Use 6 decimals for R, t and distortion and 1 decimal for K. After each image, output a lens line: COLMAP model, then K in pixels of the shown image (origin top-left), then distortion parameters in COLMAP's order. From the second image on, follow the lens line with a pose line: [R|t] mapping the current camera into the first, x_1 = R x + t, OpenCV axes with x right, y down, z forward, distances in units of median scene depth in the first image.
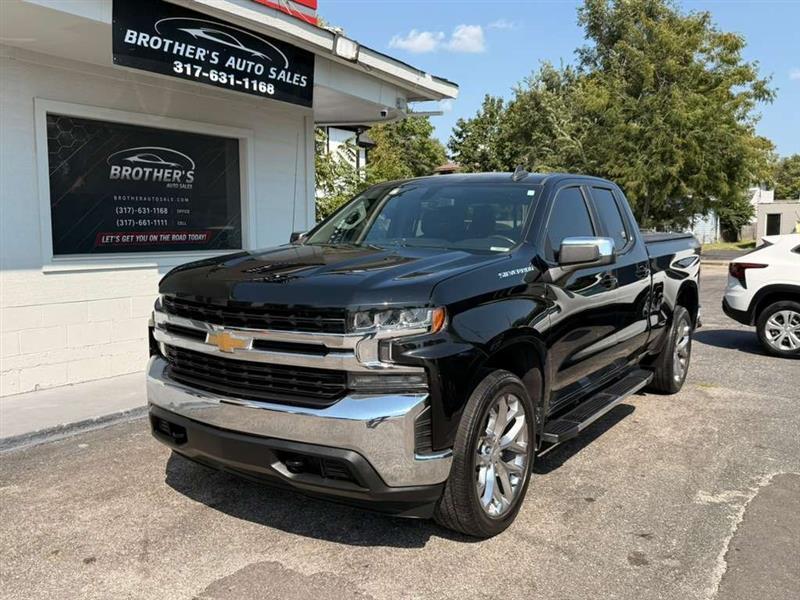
lens RADIAL K [[714.8, 0, 399.1], [0, 714.8, 299.9], [0, 0, 1]] dist [0.093217, -0.209606]
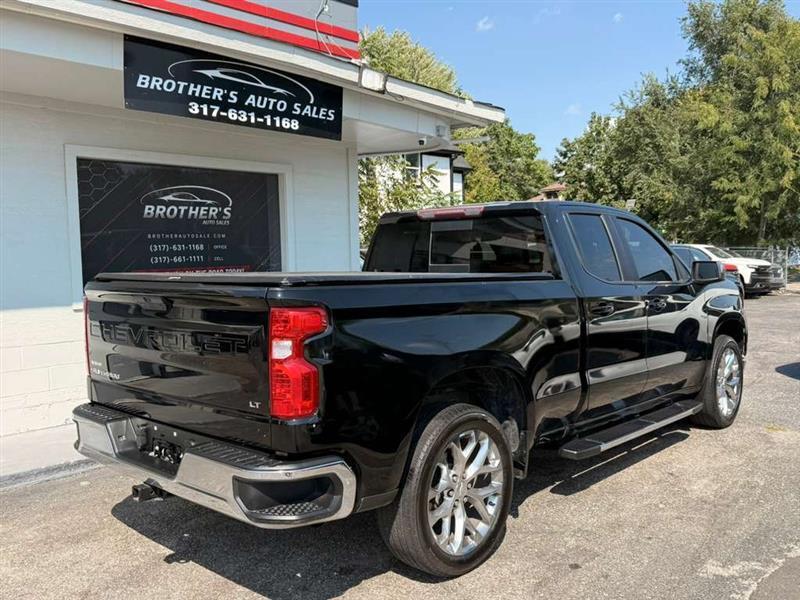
lens RADIAL K [[709.4, 0, 400.6], [0, 709.4, 297.8], [0, 0, 1]] dist [0.105258, -0.200829]
pose [[0.987403, -0.011474, -0.157808, 0.130004], [0.006059, 0.999378, -0.034754, -0.016780], [0.158109, 0.033360, 0.986858, 0.051852]]
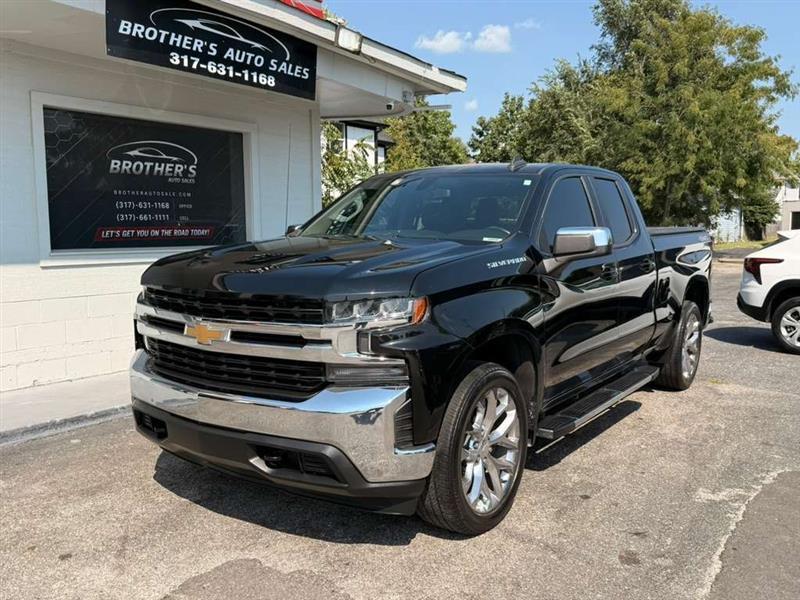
lens RADIAL K [[715.2, 0, 410.8], [0, 715.2, 302.8], [0, 0, 1]] dist [0.085994, -0.188727]
pose [[0.999870, -0.001281, -0.016098, 0.029833], [0.001351, 0.999990, 0.004325, 0.006993], [0.016093, -0.004346, 0.999861, 0.016451]]
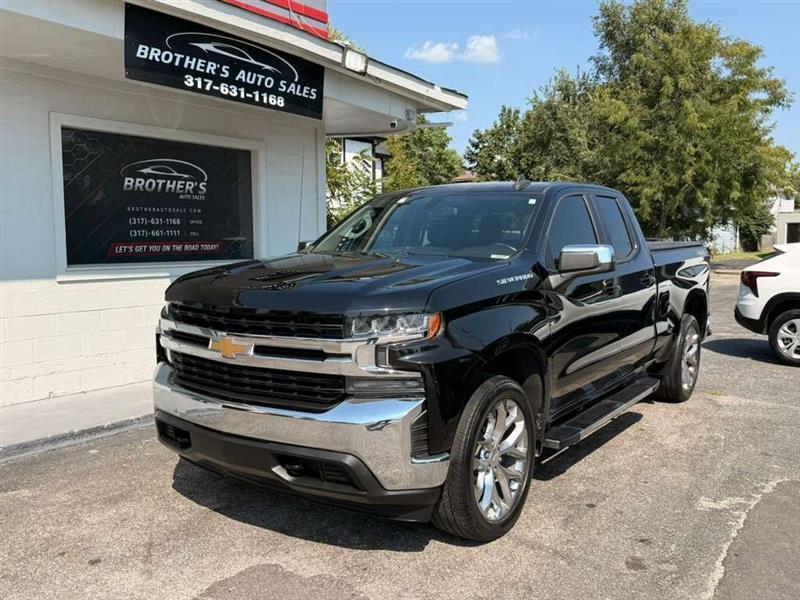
lens RADIAL K [[714.4, 0, 402.7], [0, 714.4, 299.8], [0, 0, 1]] dist [0.100315, -0.226525]
pose [[0.999784, -0.002249, -0.020640, 0.015585], [0.001937, 0.999883, -0.015149, 0.003330], [0.020671, 0.015106, 0.999672, -0.009829]]
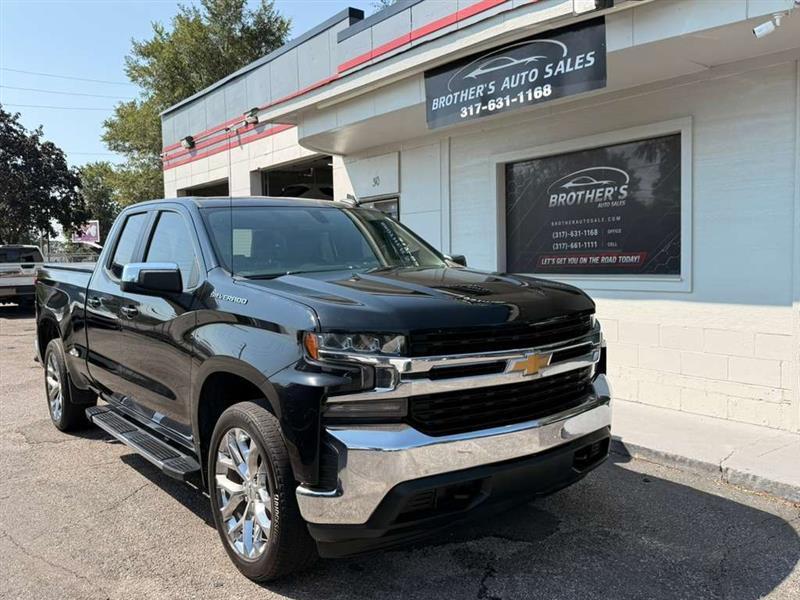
lens RADIAL K [[710.1, 0, 397.9], [0, 710.1, 300.6], [0, 0, 1]] dist [0.095189, -0.151851]
pose [[-0.321631, 0.060455, -0.944933, 0.760836], [-0.072910, 0.993415, 0.088373, -0.111228], [0.944054, 0.097319, -0.315105, 1.204808]]
